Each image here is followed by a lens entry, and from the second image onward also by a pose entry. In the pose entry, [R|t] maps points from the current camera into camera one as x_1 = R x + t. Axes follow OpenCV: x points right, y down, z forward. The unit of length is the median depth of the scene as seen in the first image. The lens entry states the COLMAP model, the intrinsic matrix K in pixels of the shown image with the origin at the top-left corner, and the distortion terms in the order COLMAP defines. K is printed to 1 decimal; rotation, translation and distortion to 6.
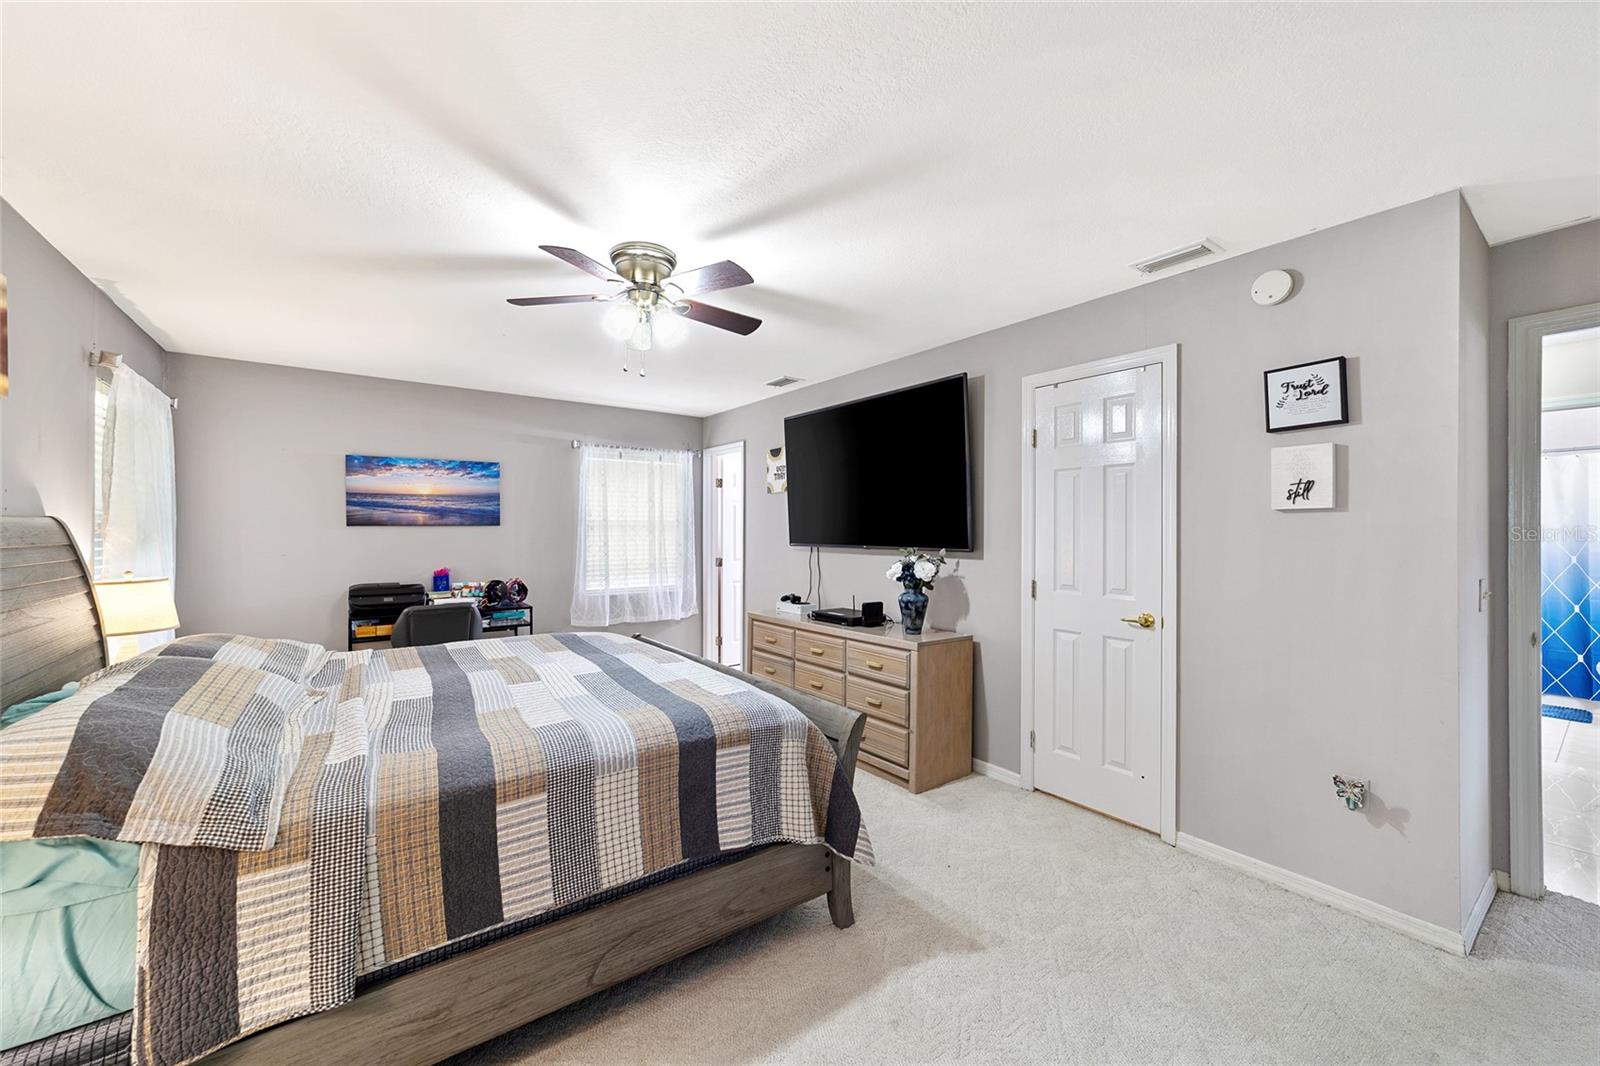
lens RADIAL K [[620.9, 0, 798.3], [0, 620.9, 532.5], [0, 0, 1]] dist [-0.020086, 0.009513]
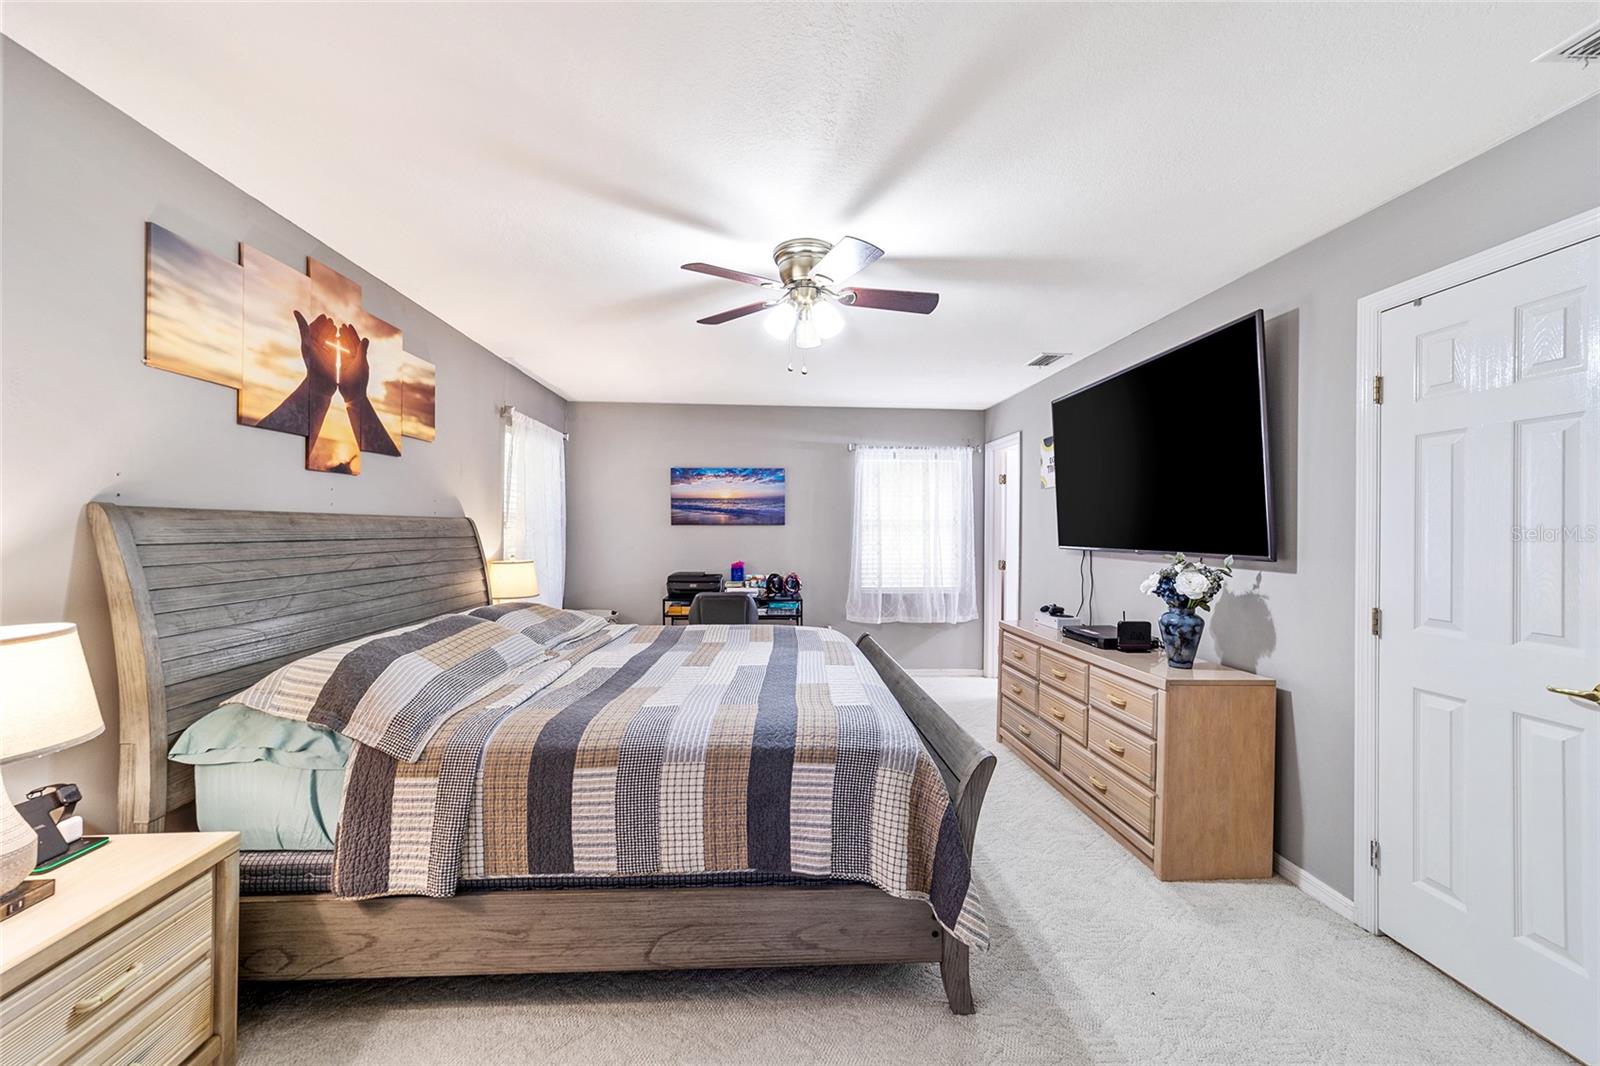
lens RADIAL K [[615.2, 0, 796.2], [0, 615.2, 529.7], [0, 0, 1]] dist [-0.018300, 0.008974]
pose [[0.837415, 0.004812, -0.546546, 0.218413], [-0.008080, 0.999961, -0.003575, 0.001904], [0.546507, 0.007410, 0.837422, 0.130353]]
